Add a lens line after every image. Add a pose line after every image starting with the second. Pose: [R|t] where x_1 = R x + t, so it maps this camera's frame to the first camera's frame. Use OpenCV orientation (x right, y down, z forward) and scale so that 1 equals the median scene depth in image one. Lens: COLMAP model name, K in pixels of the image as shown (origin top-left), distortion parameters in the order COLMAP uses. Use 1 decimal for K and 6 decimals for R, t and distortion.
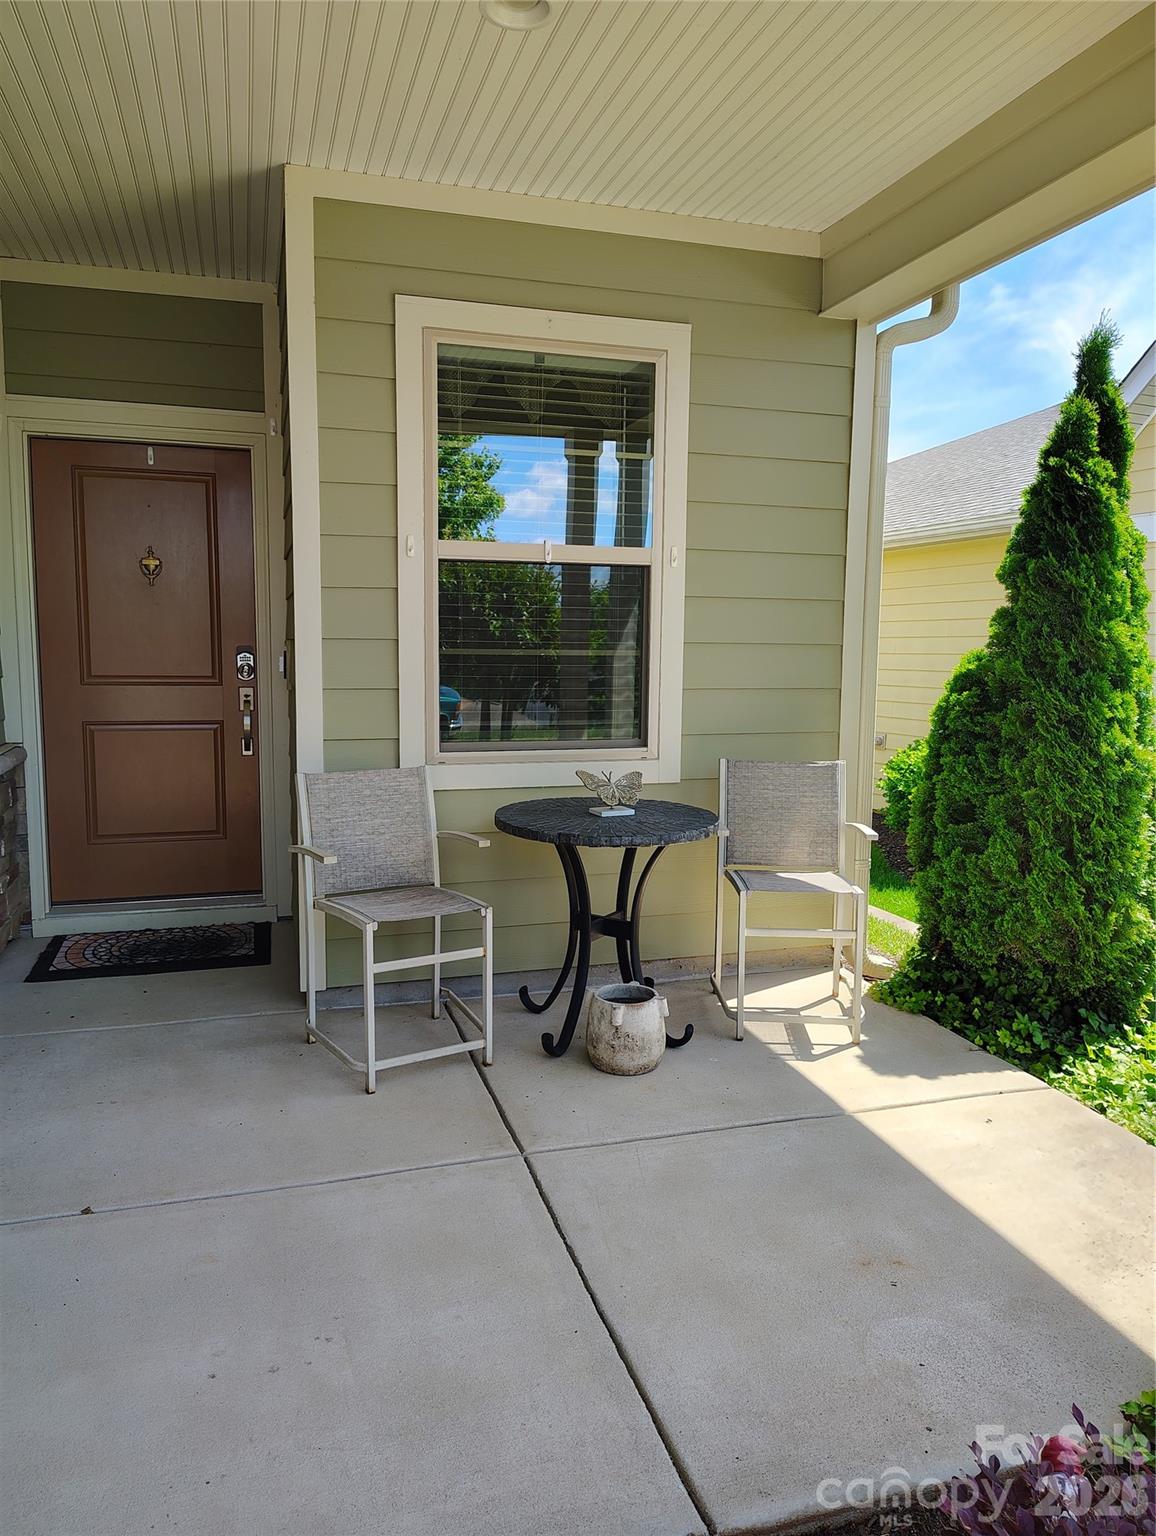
lens RADIAL K [[1149.0, 0, 583.7], [0, 1149.0, 768.8], [0, 0, 1]] dist [0.026687, -0.003053]
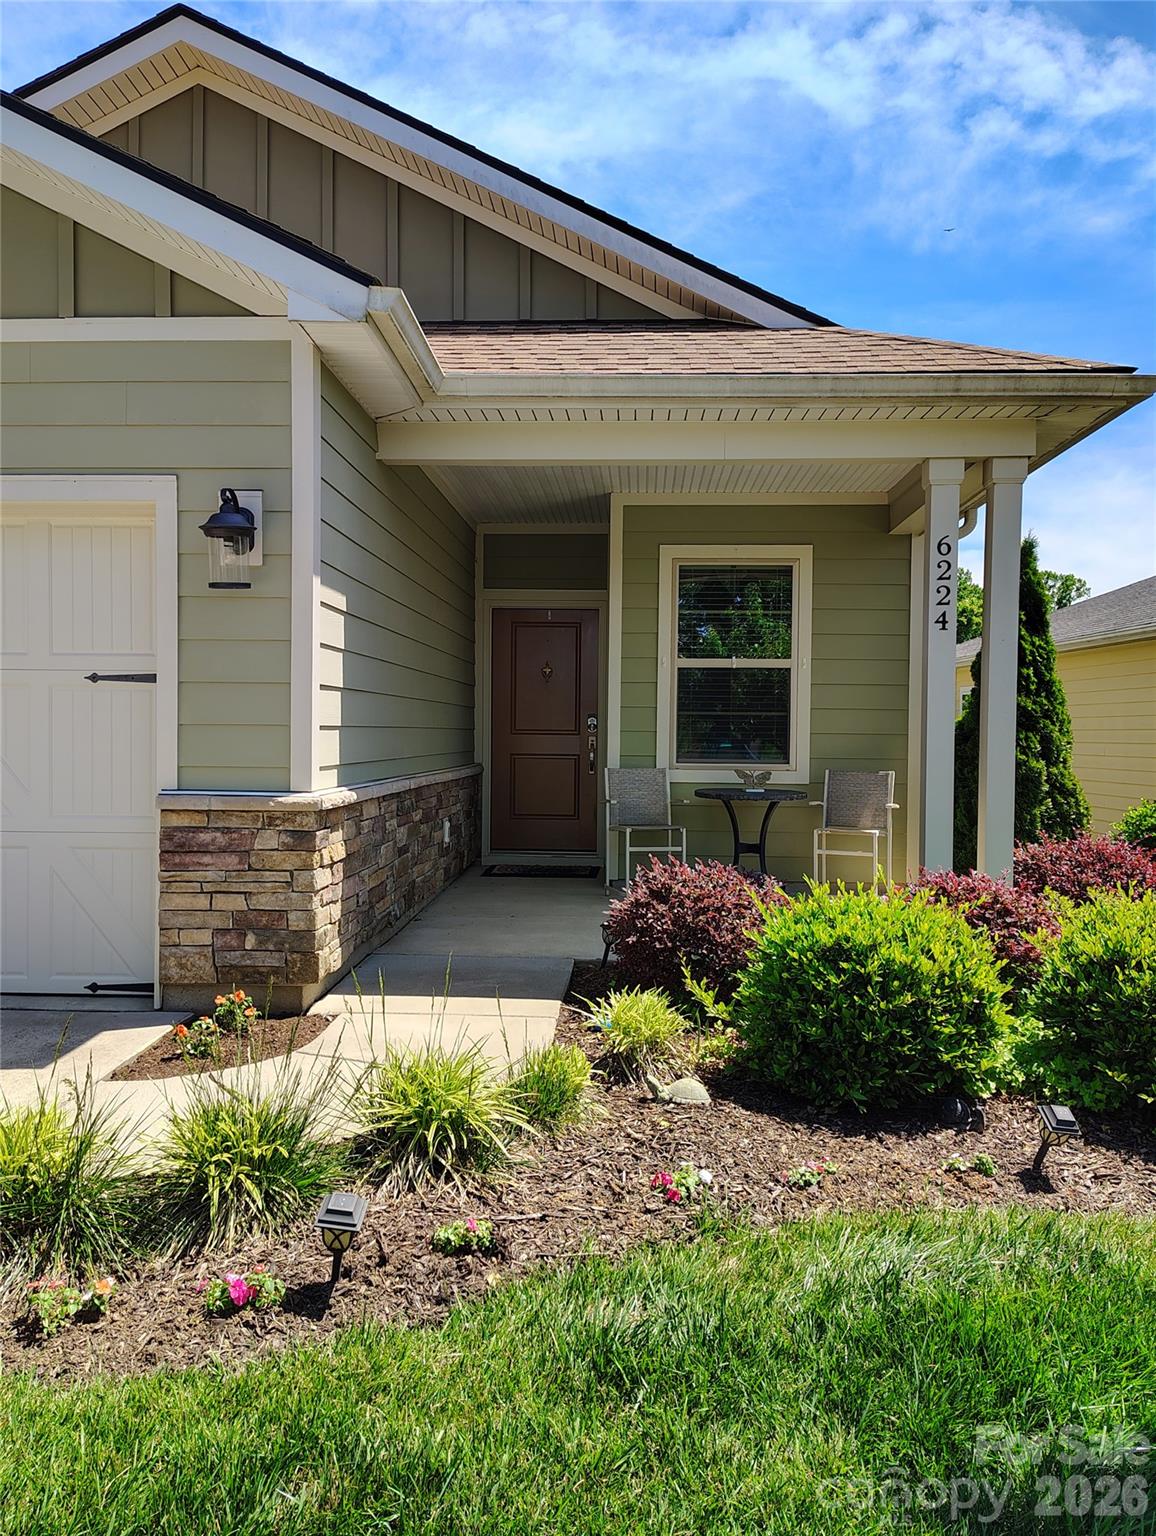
lens RADIAL K [[1149.0, 0, 574.9], [0, 1149.0, 763.8], [0, 0, 1]] dist [0.026687, -0.003053]
pose [[0.945725, 0.012214, -0.324739, 0.356964], [-0.038134, 0.996560, -0.073574, 0.140621], [0.322723, 0.081965, 0.942938, -0.942542]]
